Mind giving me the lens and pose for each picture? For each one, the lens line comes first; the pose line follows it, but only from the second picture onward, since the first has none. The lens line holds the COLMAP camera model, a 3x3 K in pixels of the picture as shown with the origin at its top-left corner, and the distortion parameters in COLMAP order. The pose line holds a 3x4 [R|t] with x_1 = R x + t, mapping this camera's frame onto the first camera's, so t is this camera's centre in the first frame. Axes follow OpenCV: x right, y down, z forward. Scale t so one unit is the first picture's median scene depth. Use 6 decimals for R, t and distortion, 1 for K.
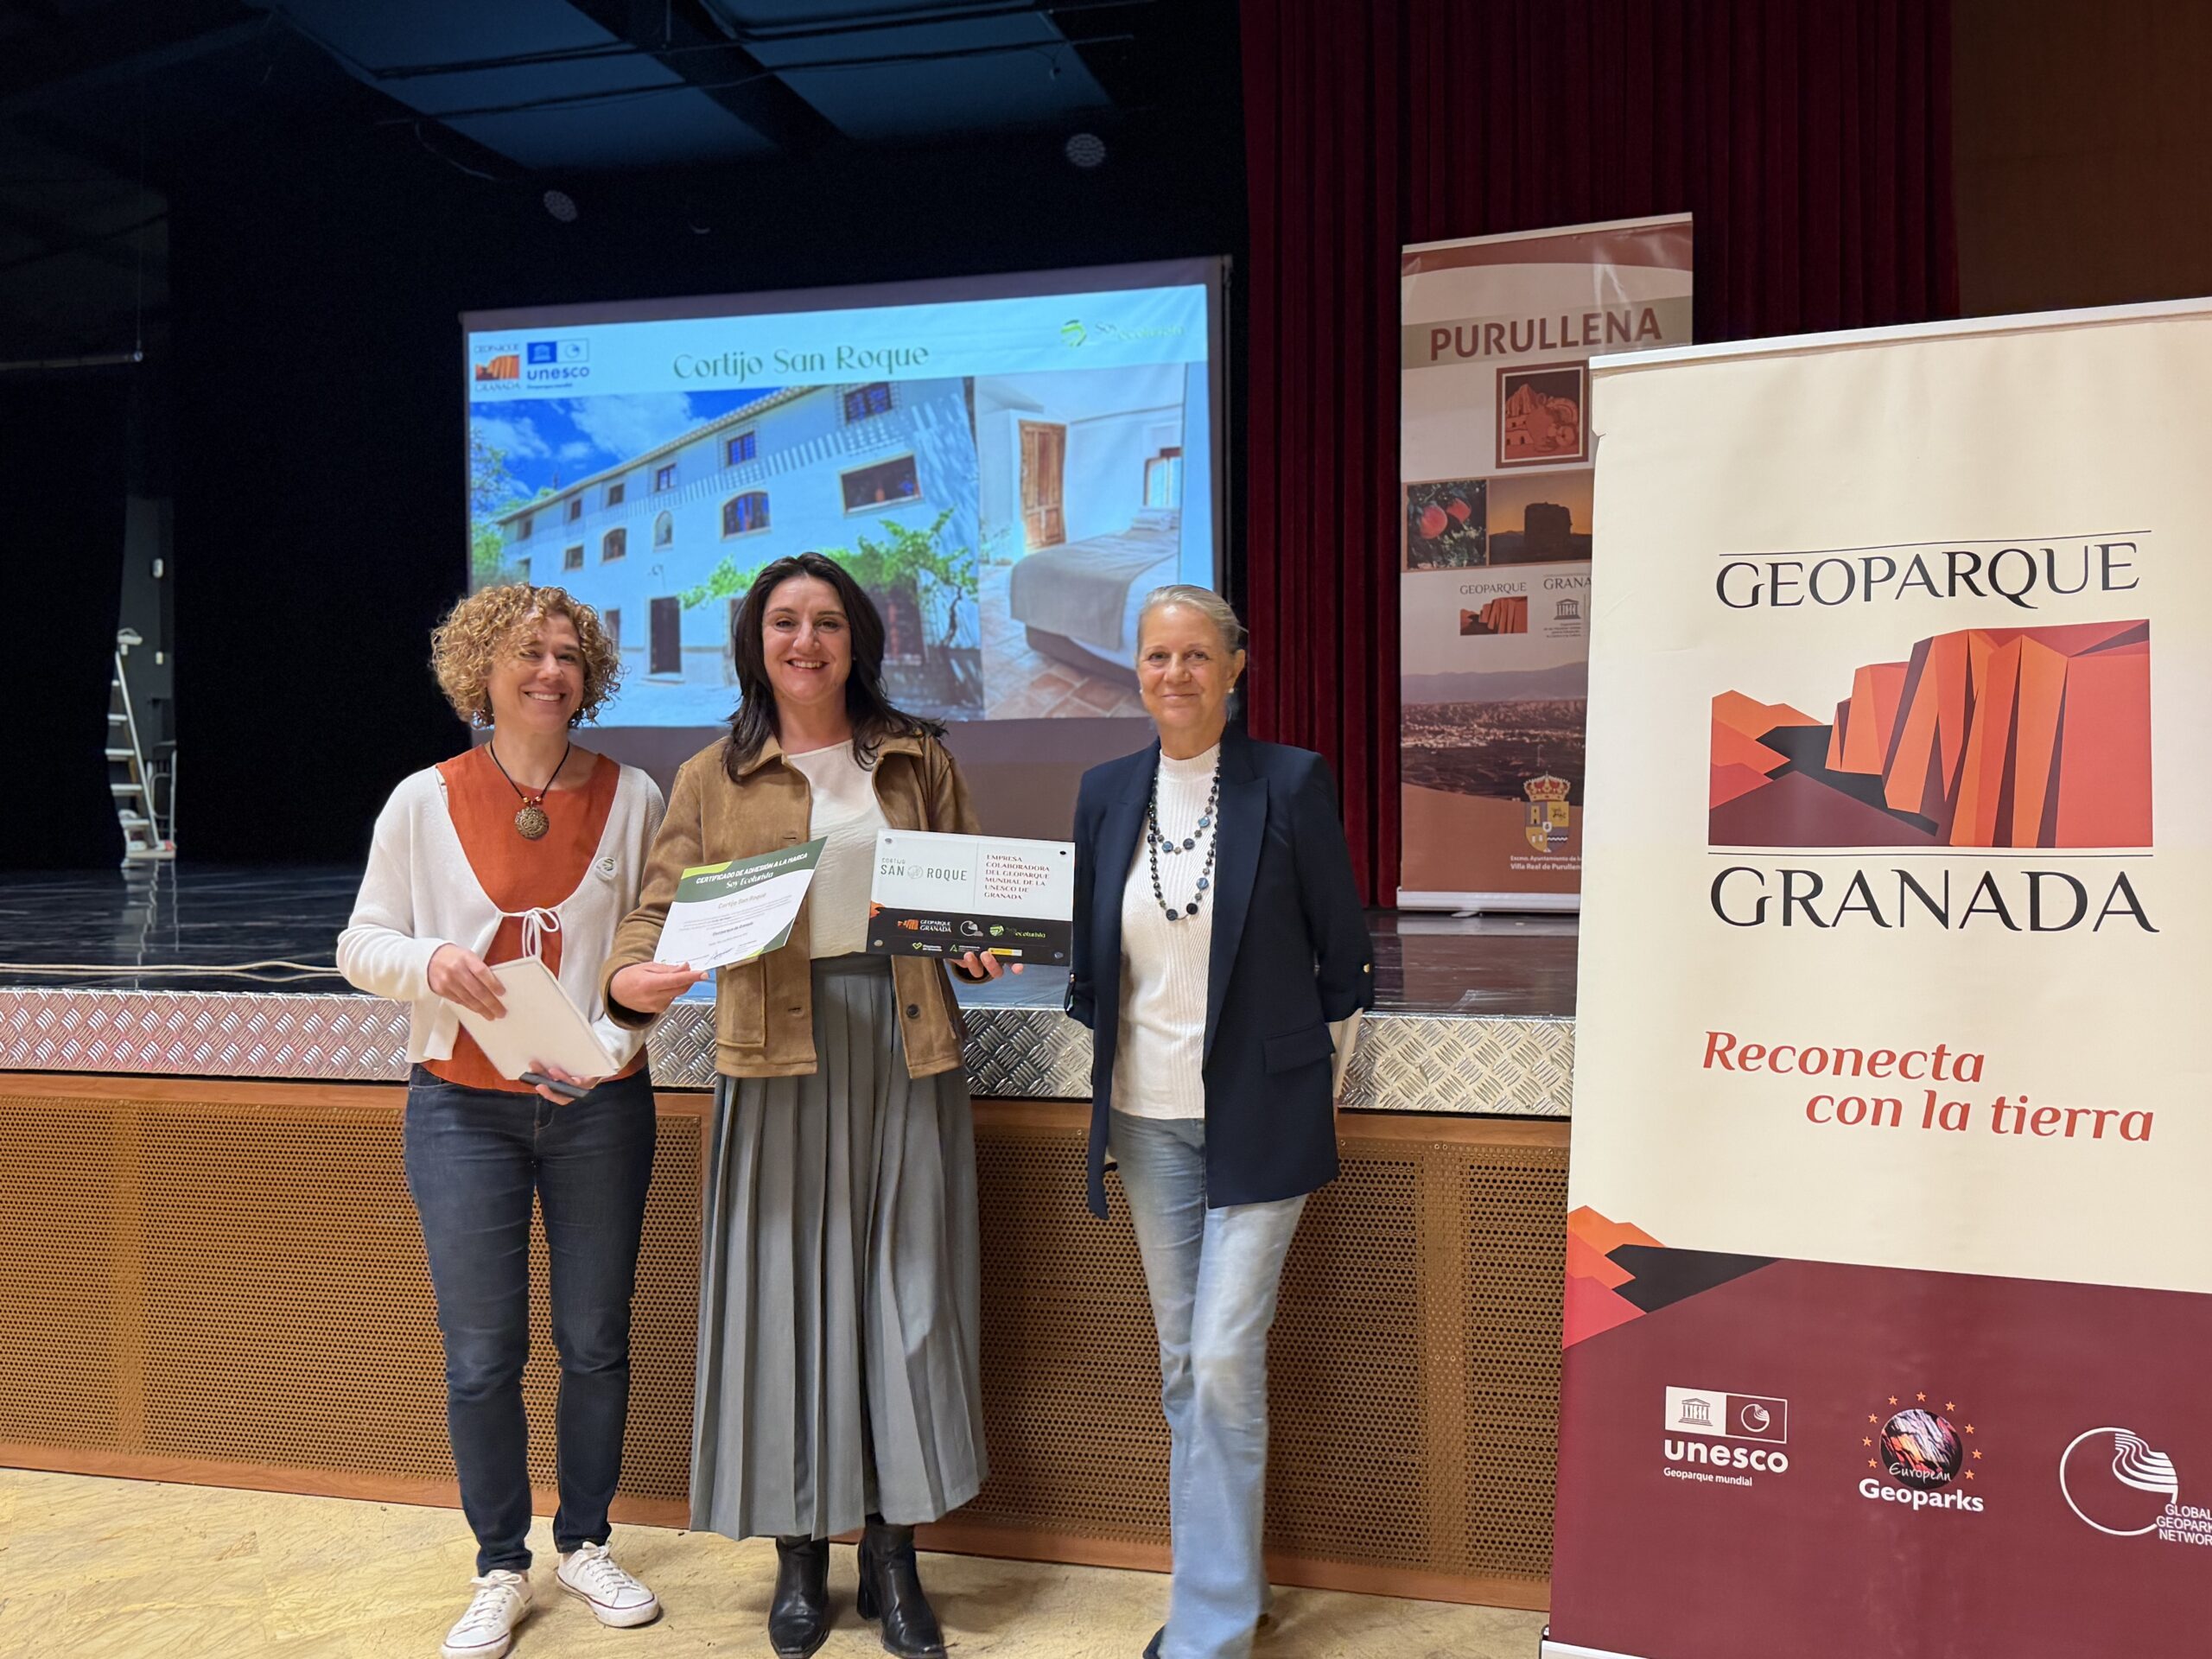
lens RADIAL K [[1939.8, 0, 1101.8], [0, 1939.8, 819.0], [0, 0, 1]] dist [0.142156, -0.291478]
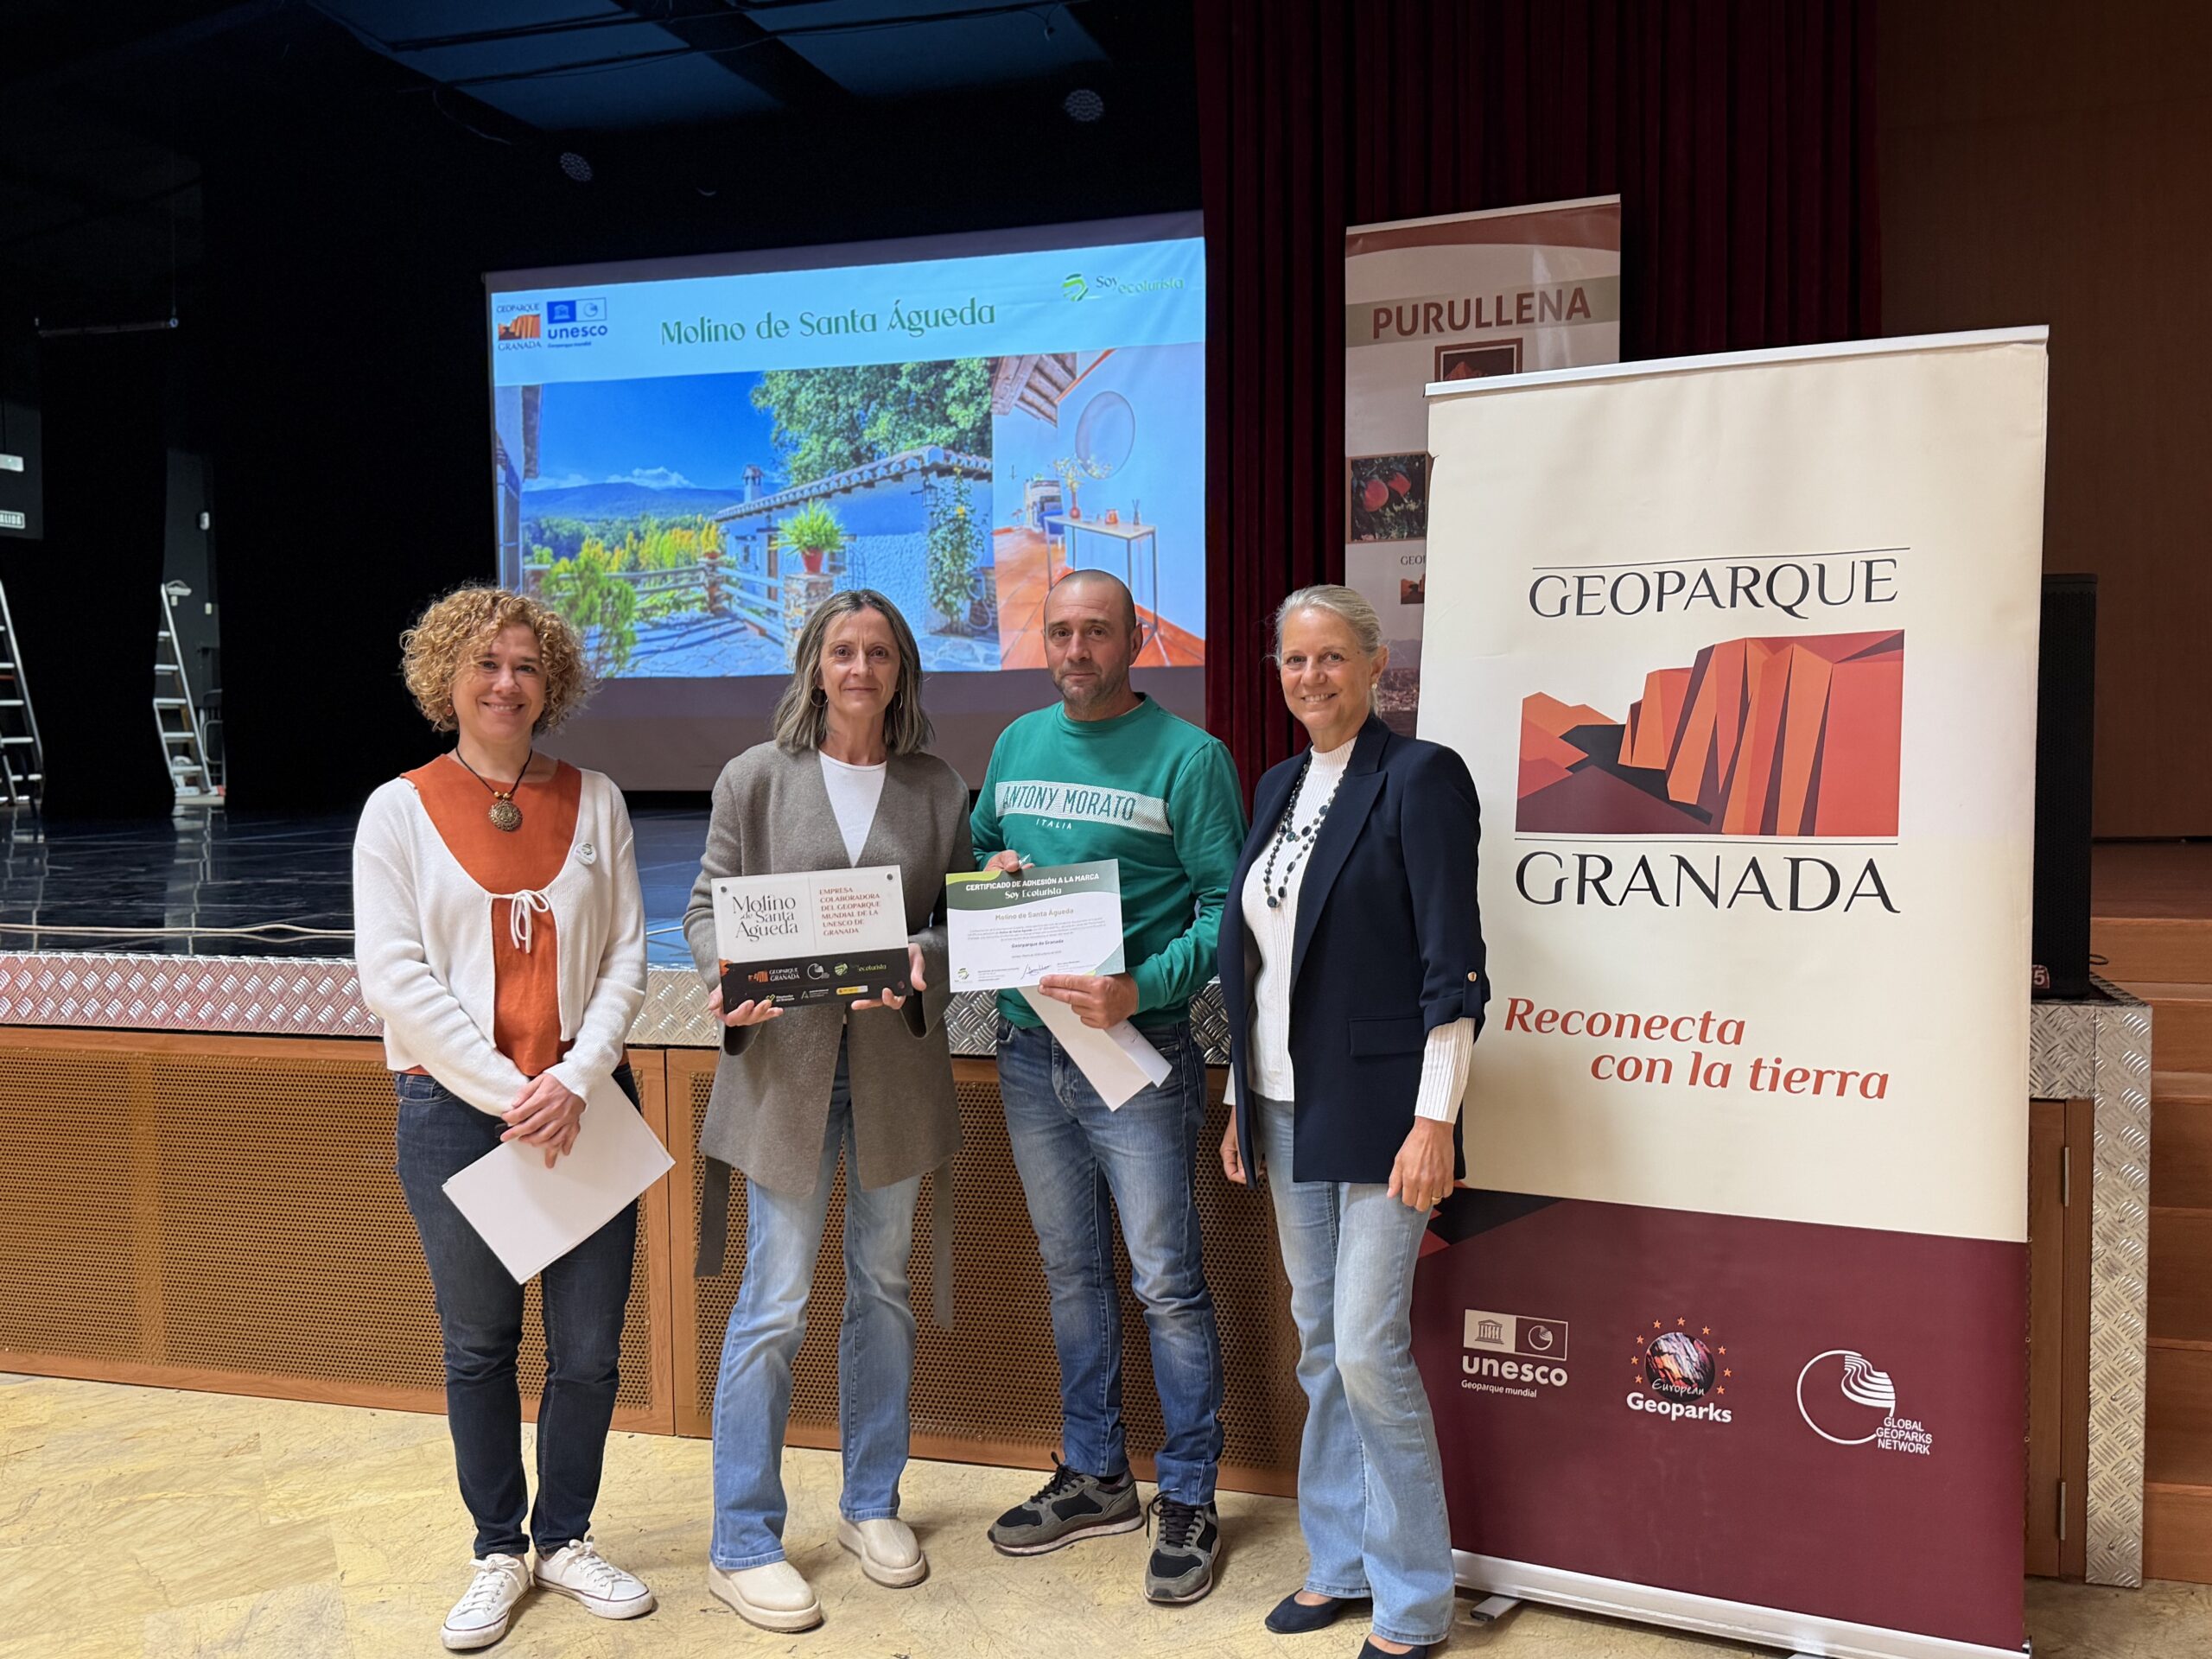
lens RADIAL K [[1924.3, 0, 1087.0], [0, 1924.3, 842.0], [0, 0, 1]] dist [0.191541, -0.439006]
pose [[0.999427, -0.003655, -0.033658, 0.080987], [0.005260, 0.998848, 0.047694, -0.027549], [0.033445, -0.047844, 0.998295, -0.089670]]
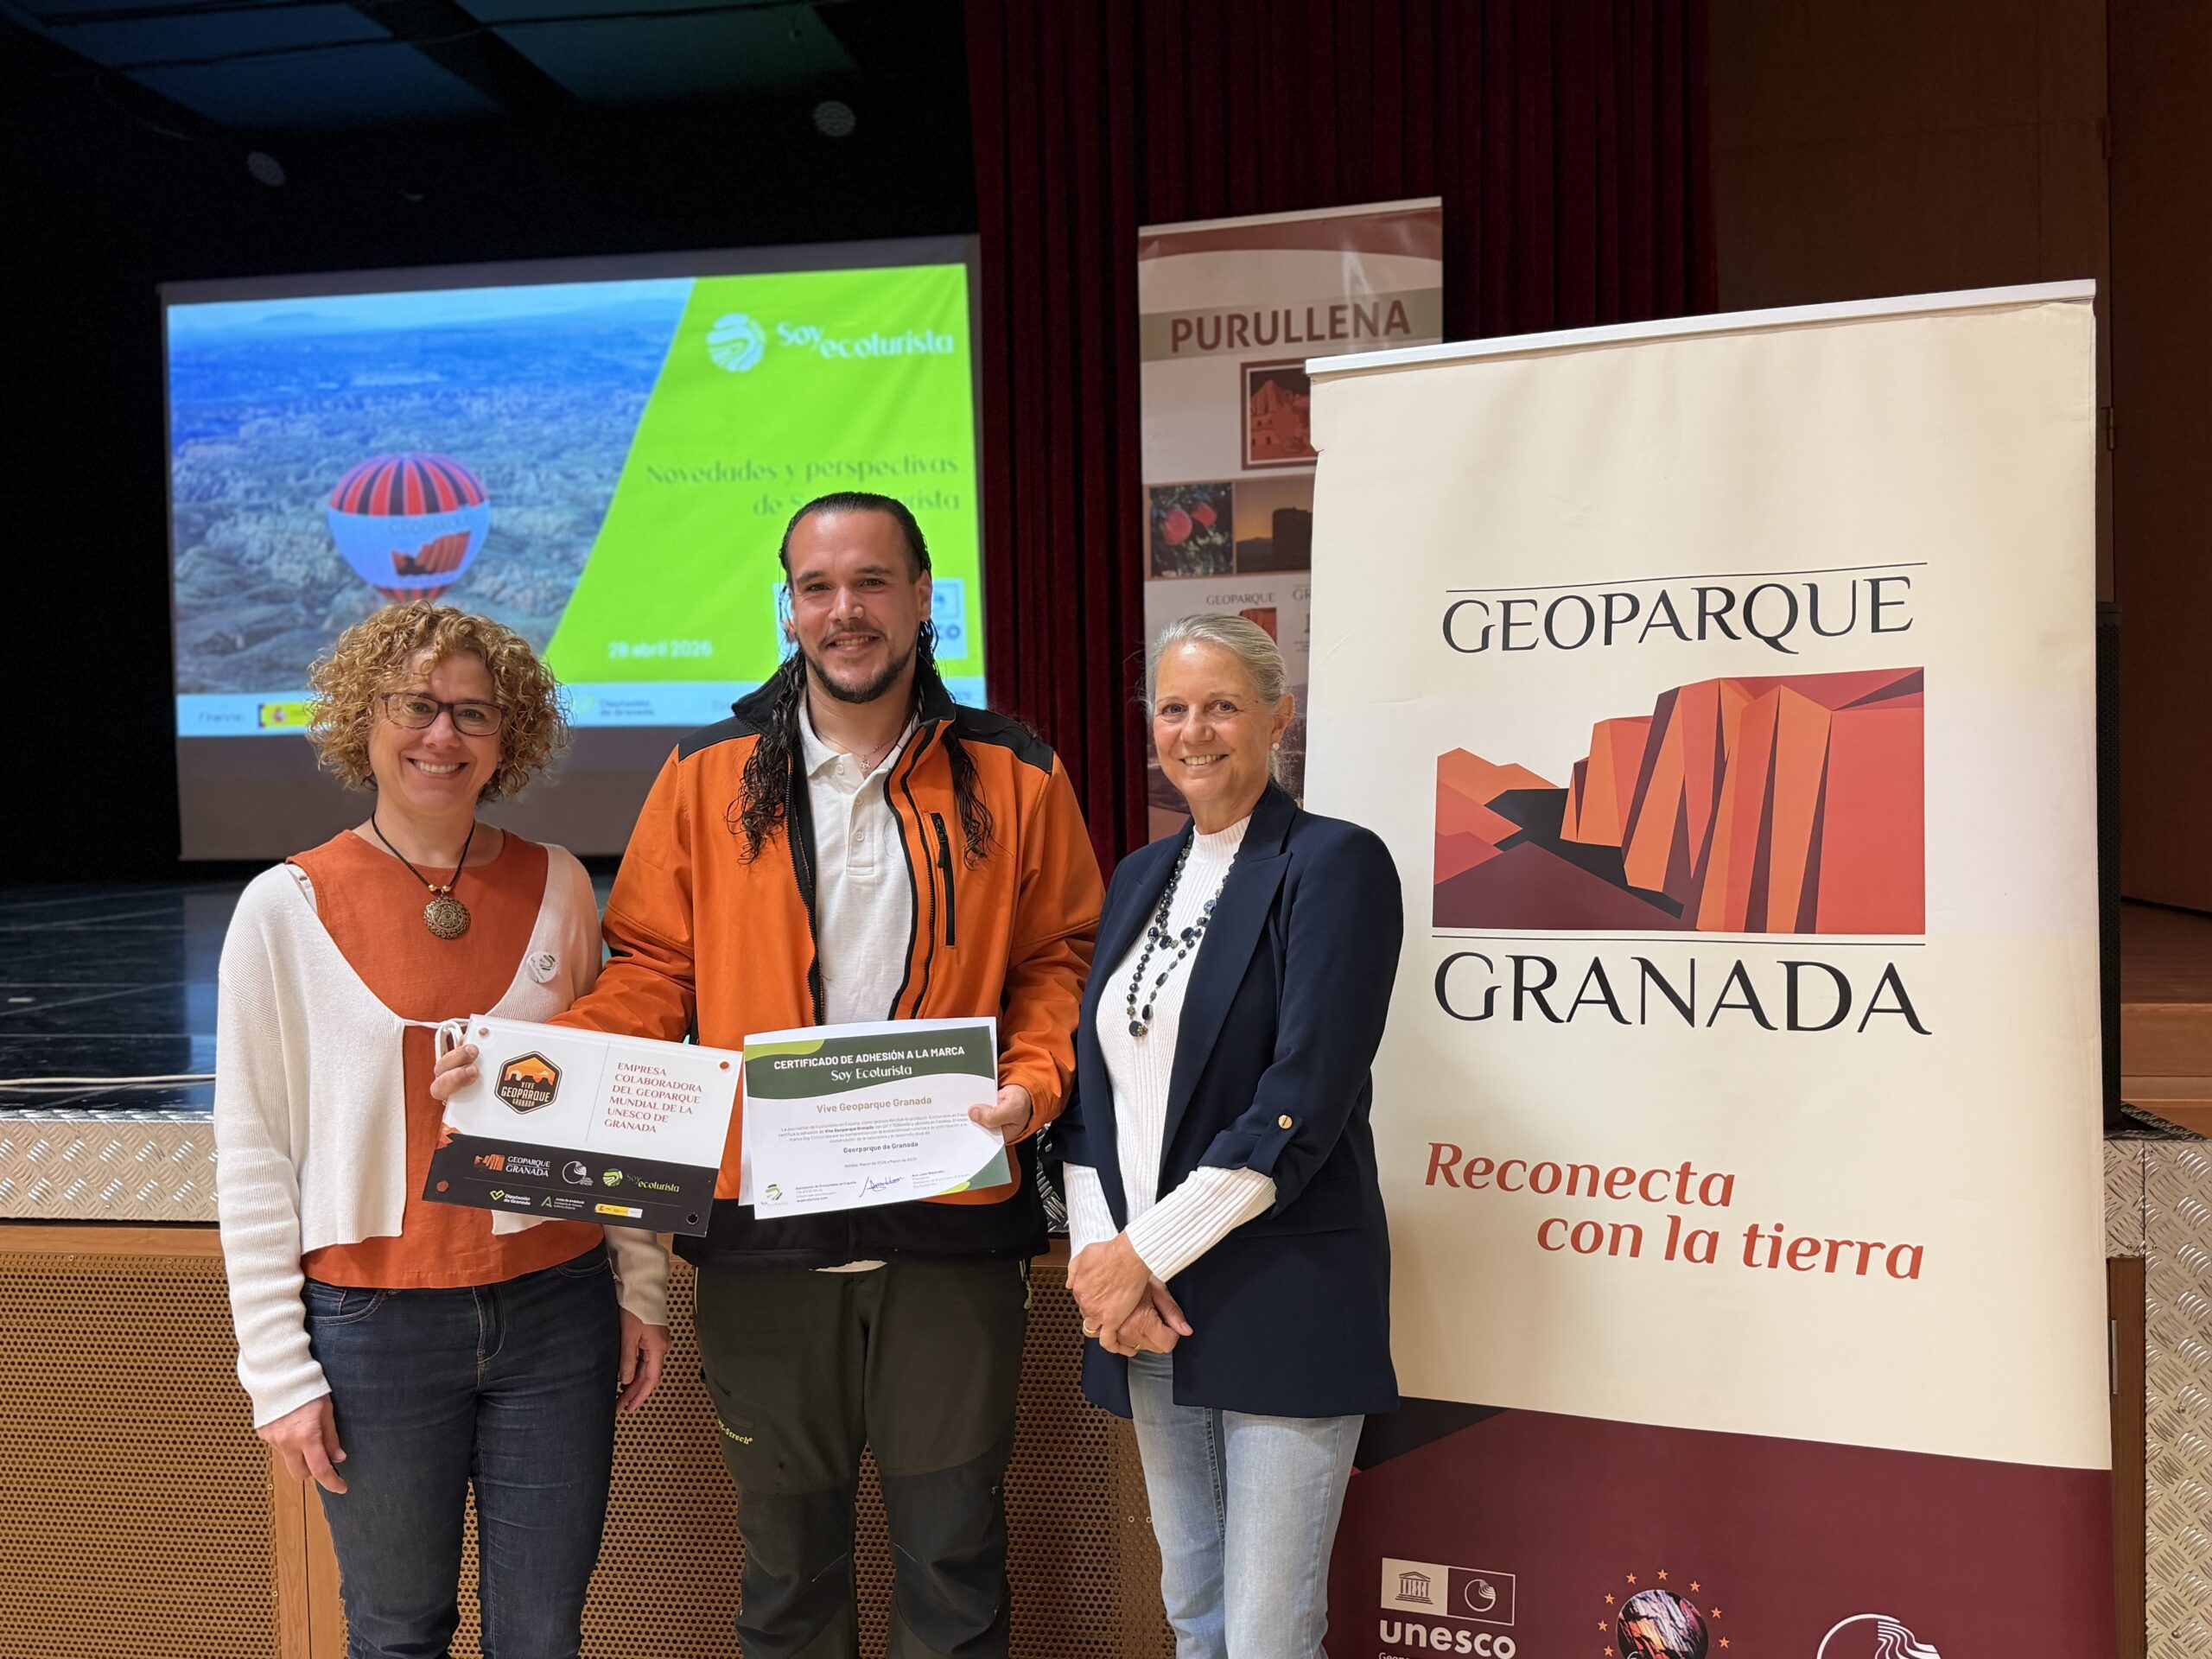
lens RADIAL K [[1932.7, 0, 1087.8], [0, 1932.7, 843.9], [0, 0, 1]] dist [0.159418, -0.323055]
pose [[0.995462, -0.012820, 0.094291, 0.062094], [0.010845, 0.999712, 0.021422, -0.034669], [-0.094538, -0.020302, 0.995314, 0.126700]]
